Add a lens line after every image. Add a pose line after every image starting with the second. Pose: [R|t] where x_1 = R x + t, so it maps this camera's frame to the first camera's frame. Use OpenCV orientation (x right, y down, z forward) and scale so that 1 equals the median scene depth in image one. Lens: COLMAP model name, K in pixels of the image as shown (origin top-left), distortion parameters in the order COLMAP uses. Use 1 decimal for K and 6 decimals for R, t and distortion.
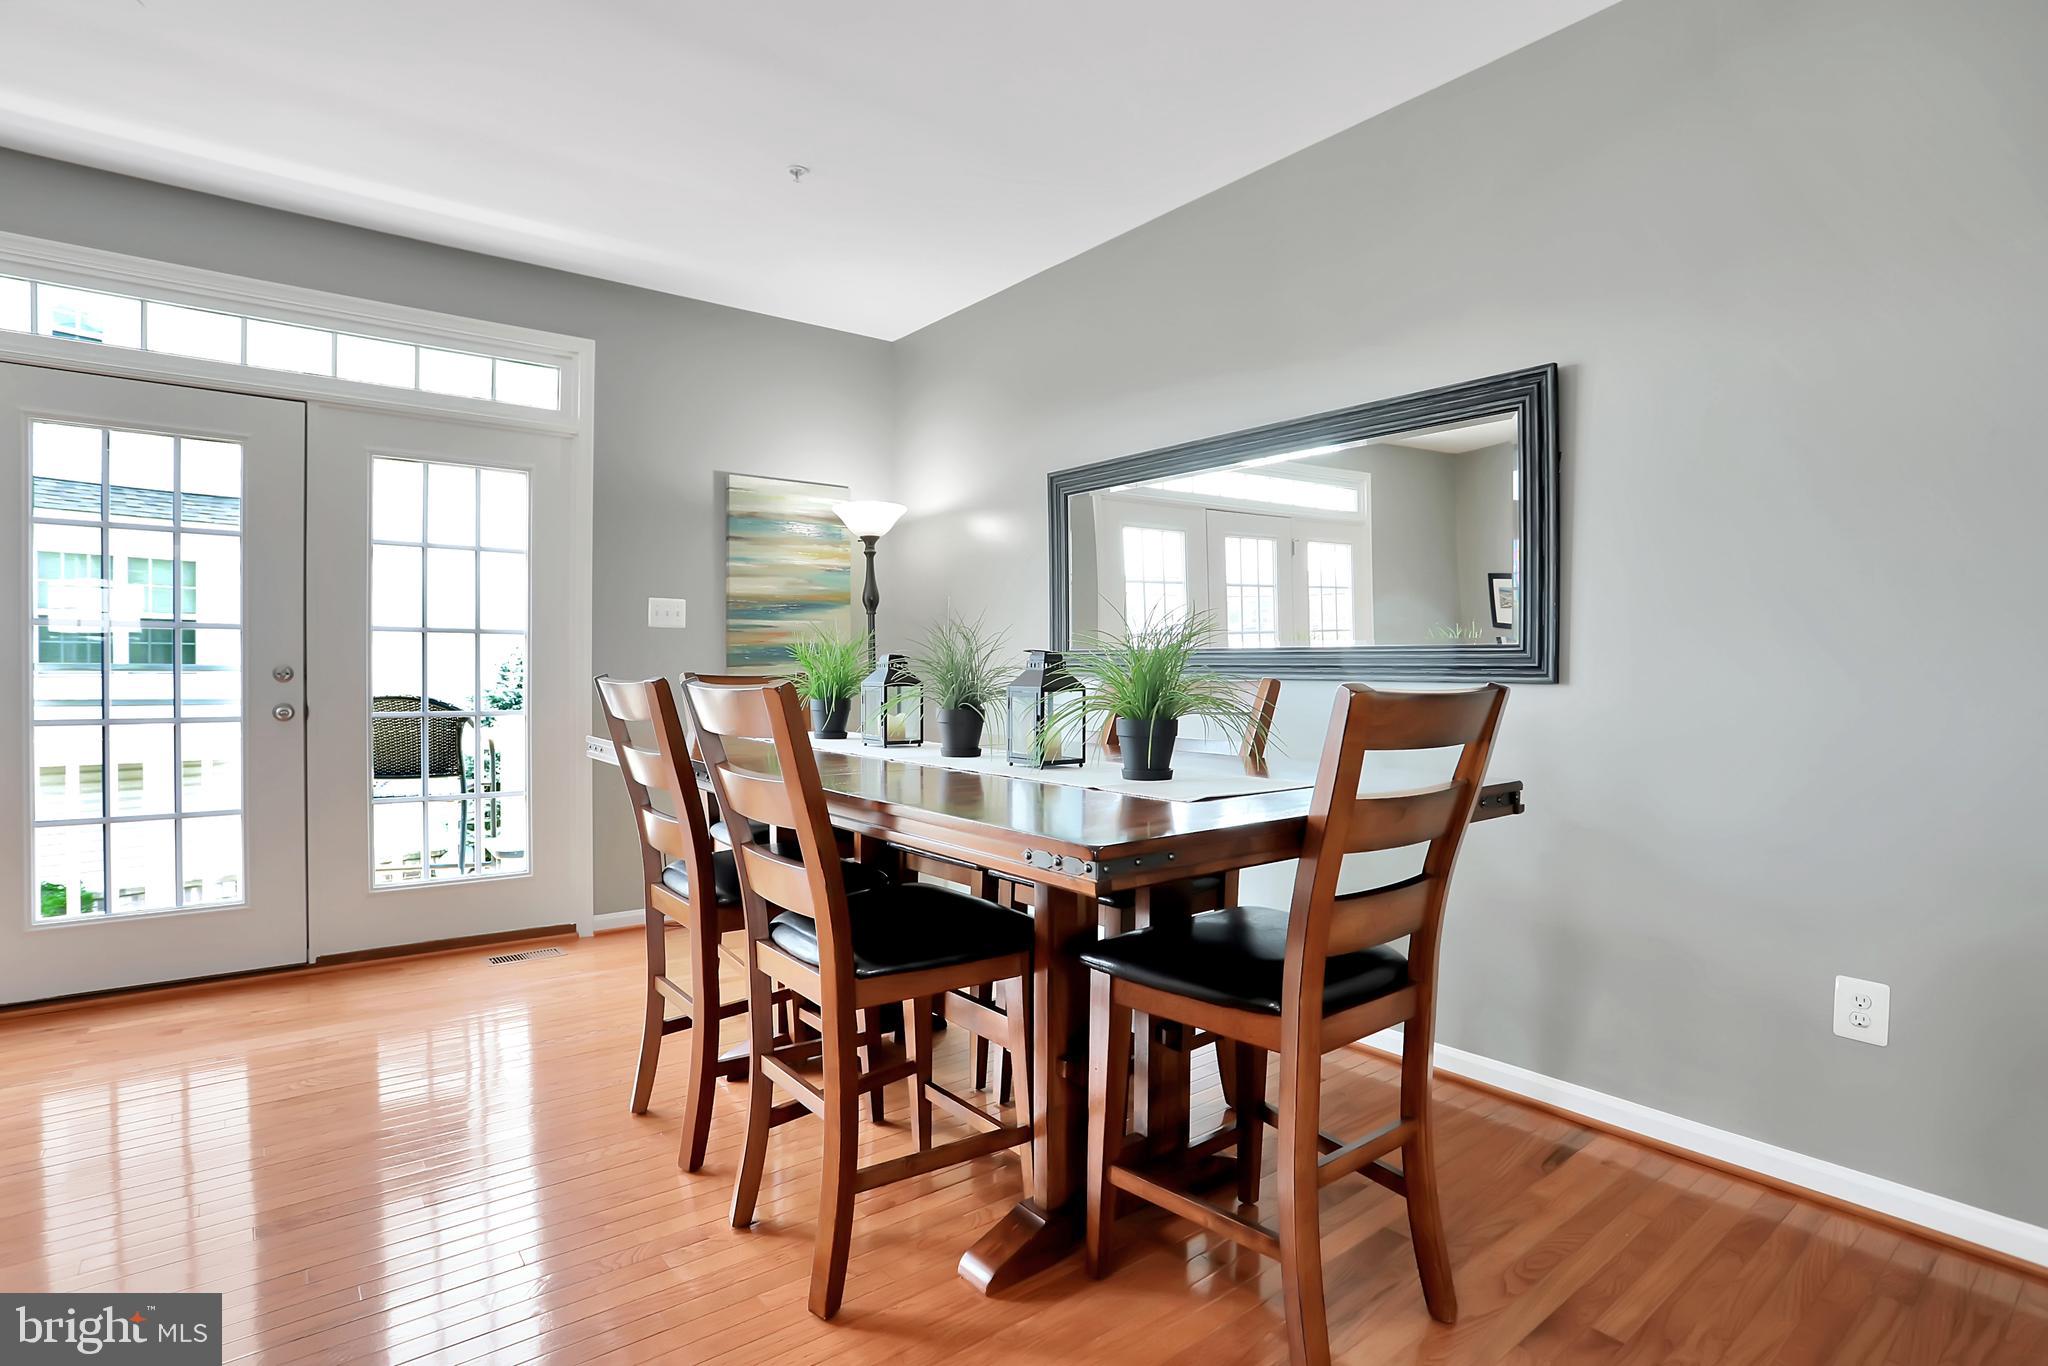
lens RADIAL K [[1015.8, 0, 1031.4], [0, 1015.8, 684.4], [0, 0, 1]] dist [-0.066257, 0.024914]
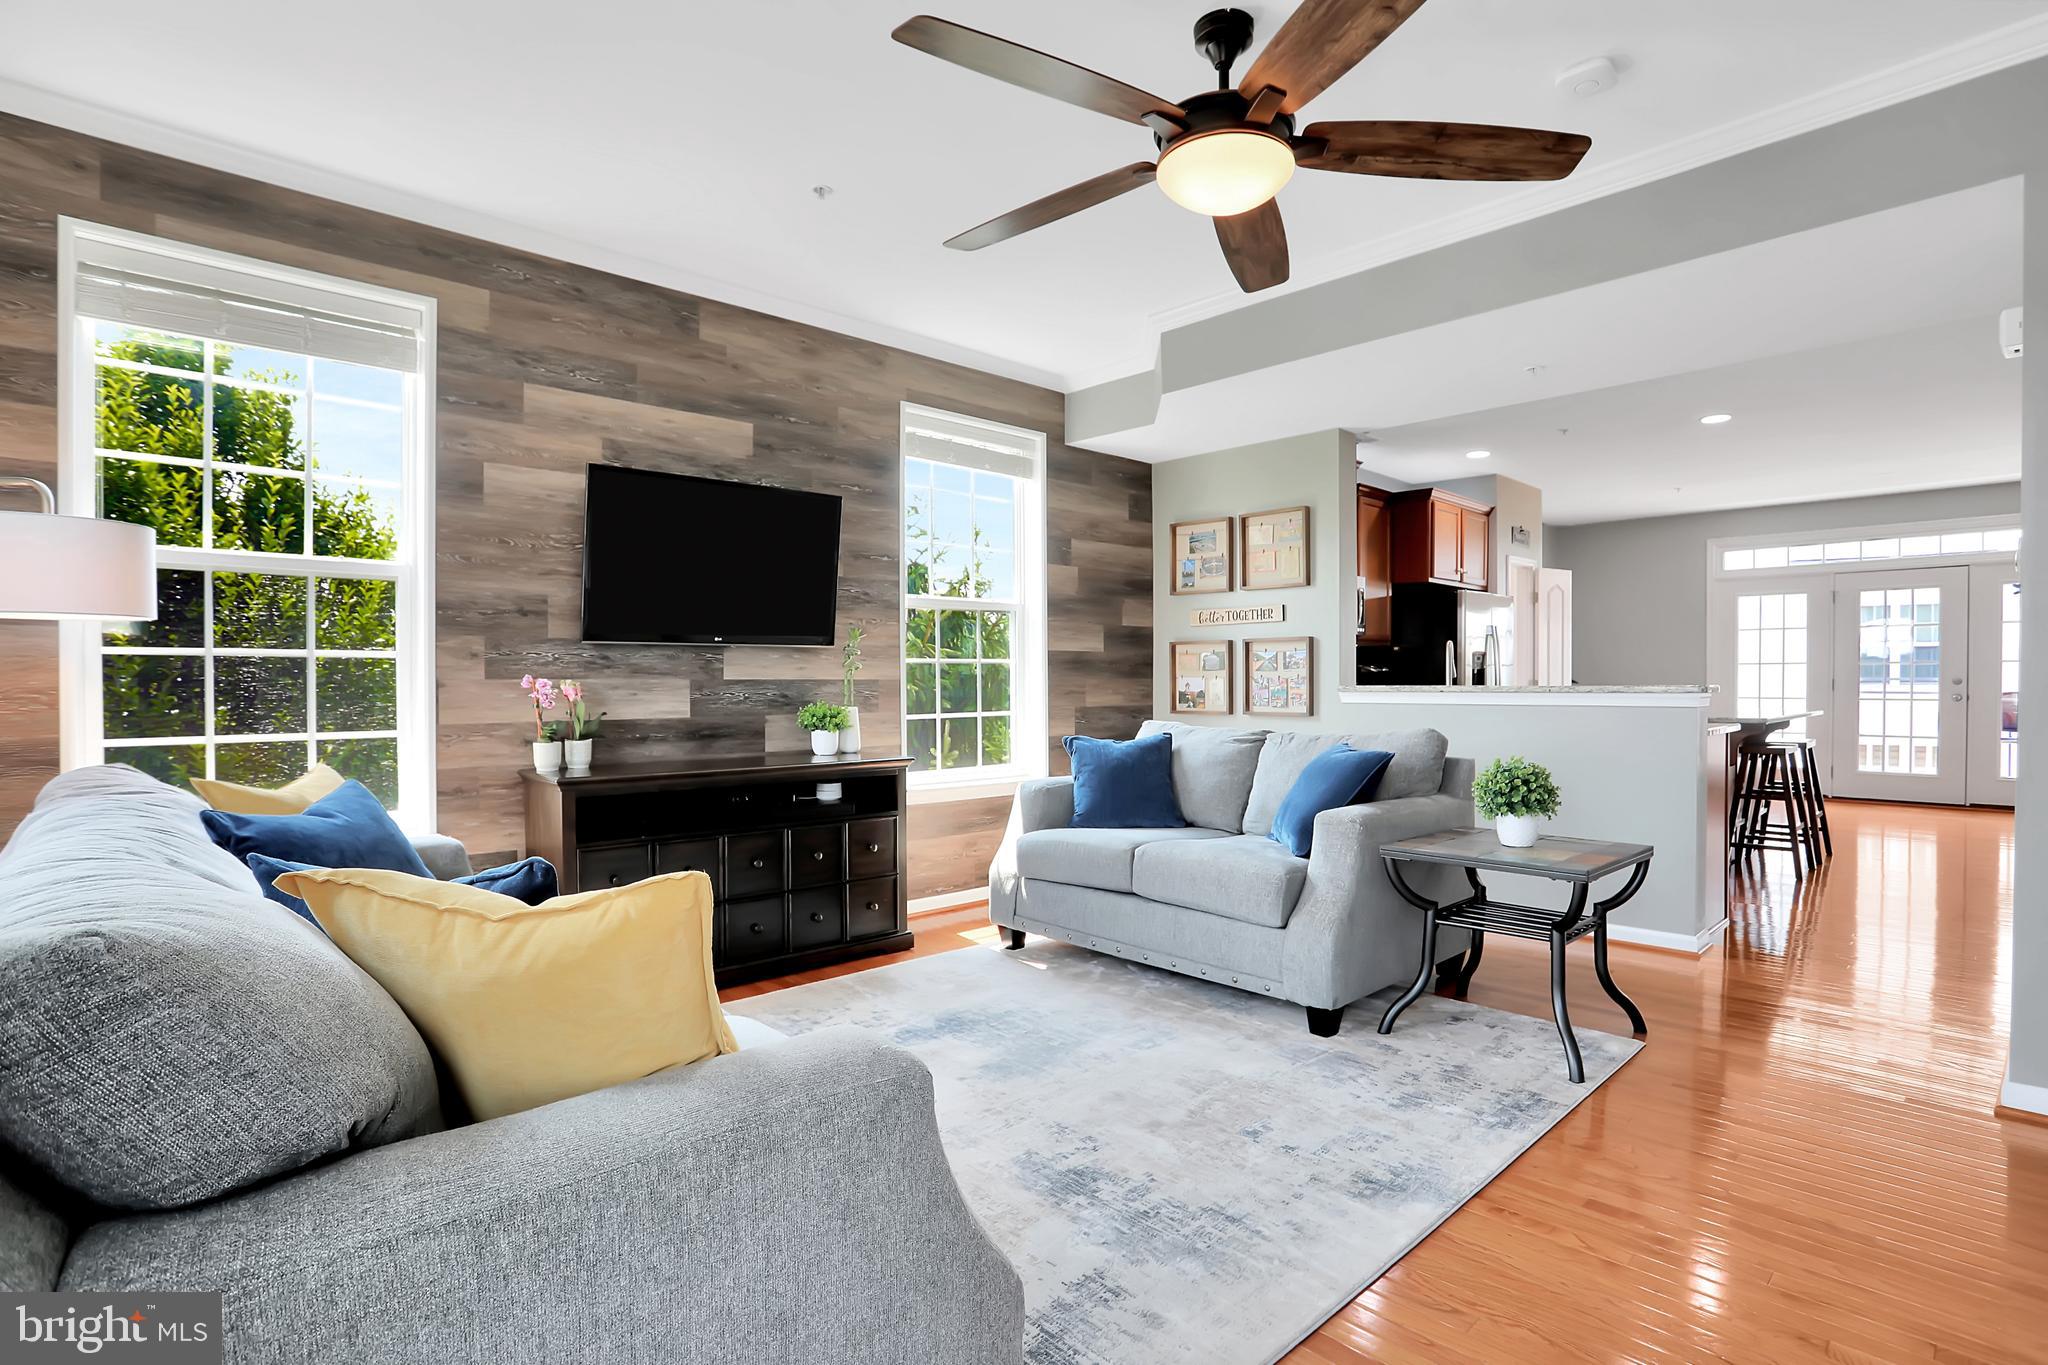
lens RADIAL K [[1015.8, 0, 1013.8], [0, 1015.8, 699.7], [0, 0, 1]] dist [-0.066257, 0.024914]
pose [[0.076454, 0.009231, -0.997030, 1.295048], [-0.011871, 0.999895, 0.008347, 0.037505], [0.997002, 0.011198, 0.076555, -1.330059]]
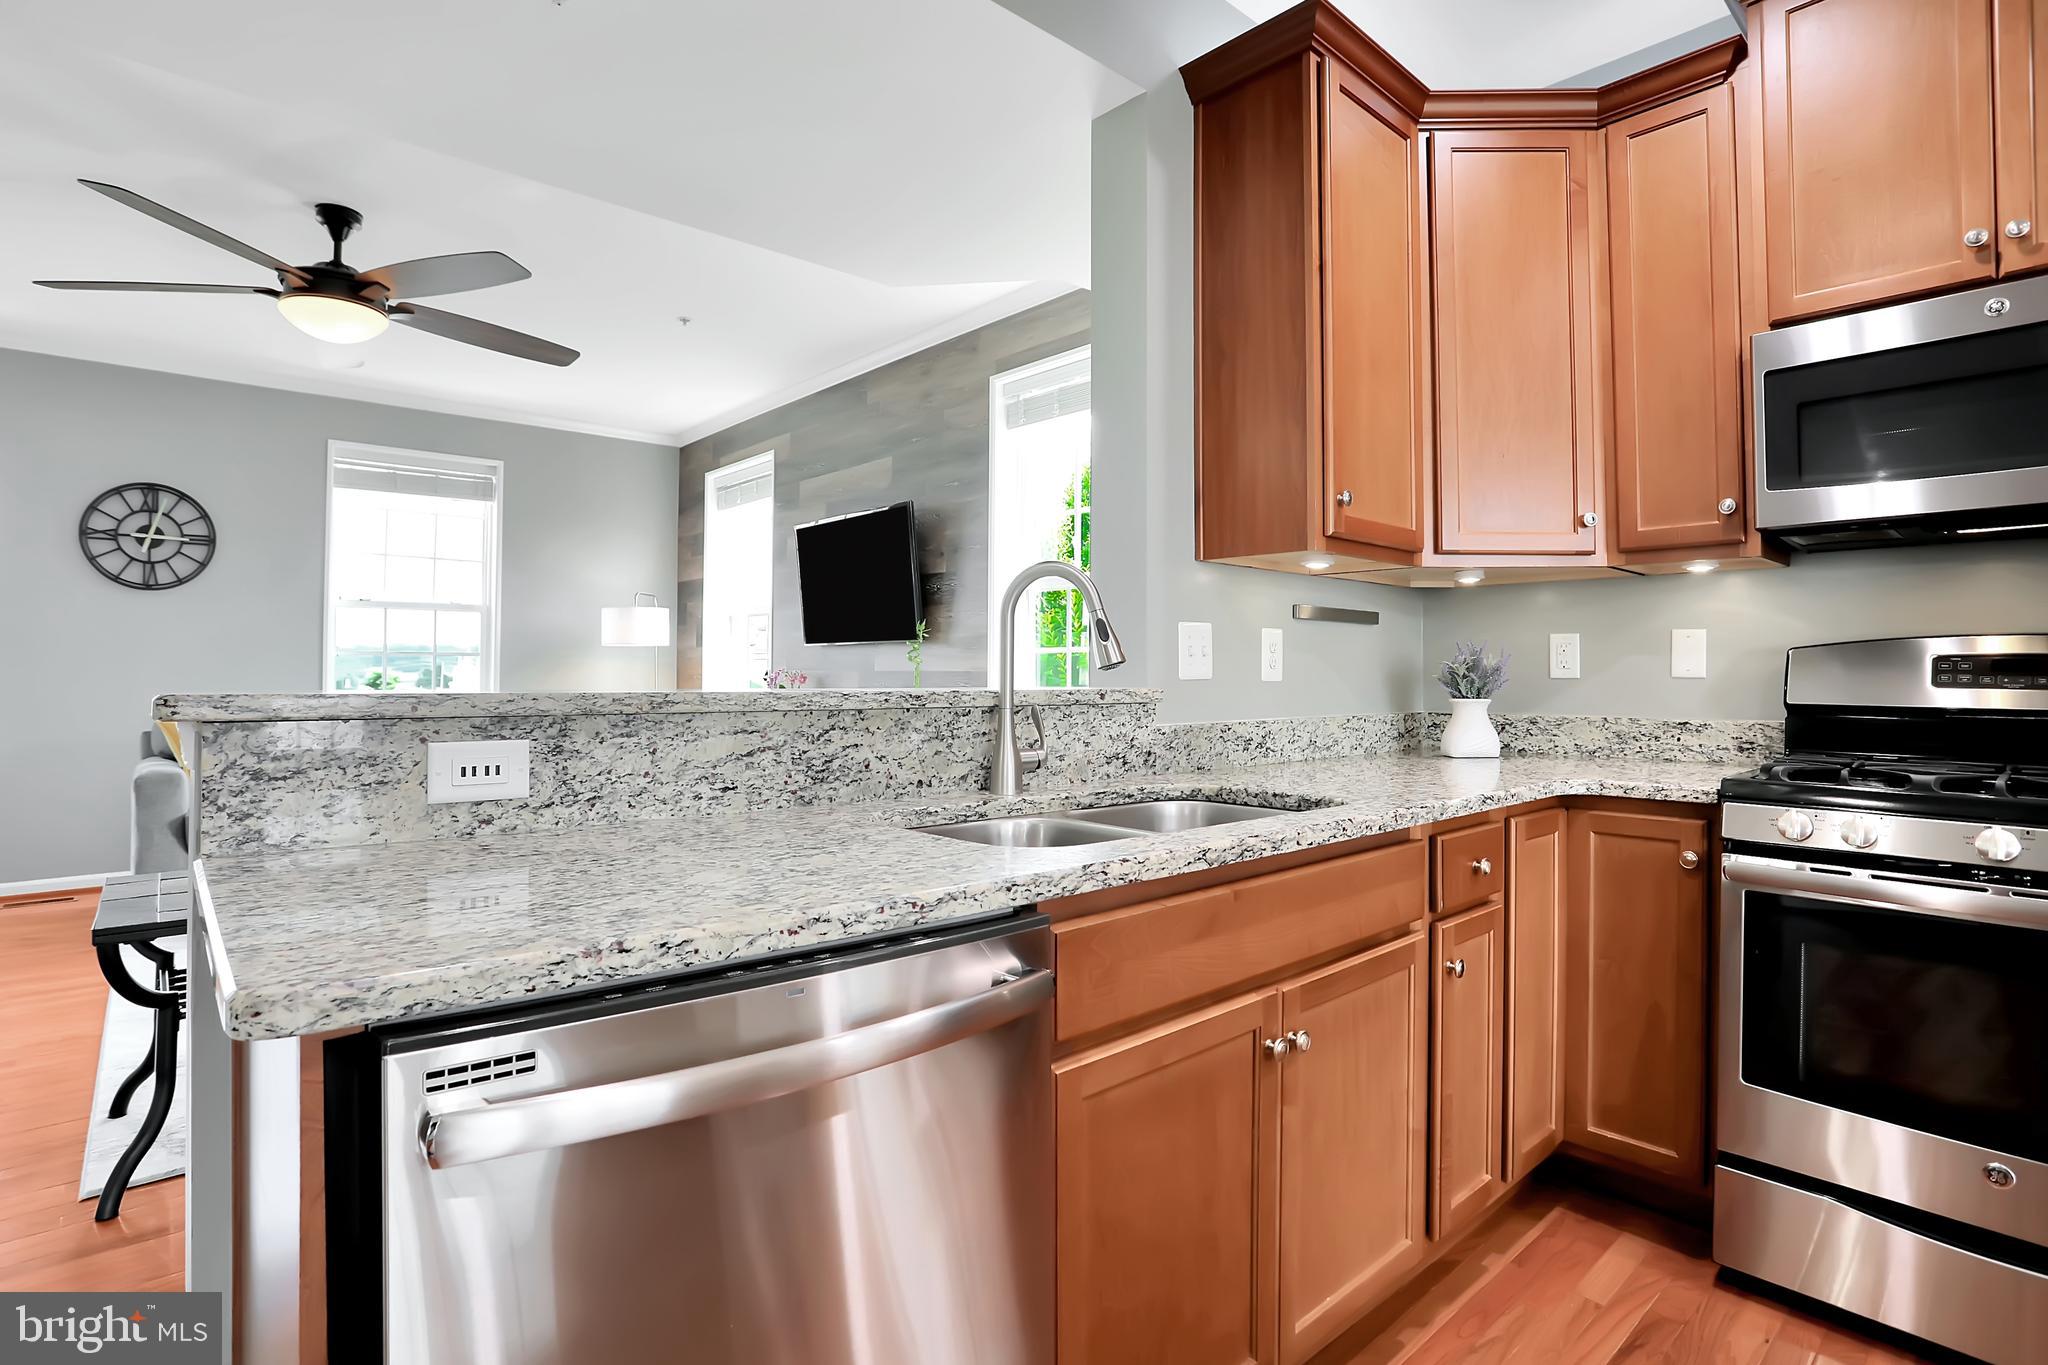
lens RADIAL K [[1015.8, 0, 1019.0], [0, 1015.8, 654.0], [0, 0, 1]] dist [-0.066257, 0.024914]
pose [[-0.998322, -0.010773, -0.056893, 0.059442], [-0.010644, 0.999940, -0.002580, 0.003563], [0.056917, -0.001970, -0.998377, -0.202601]]
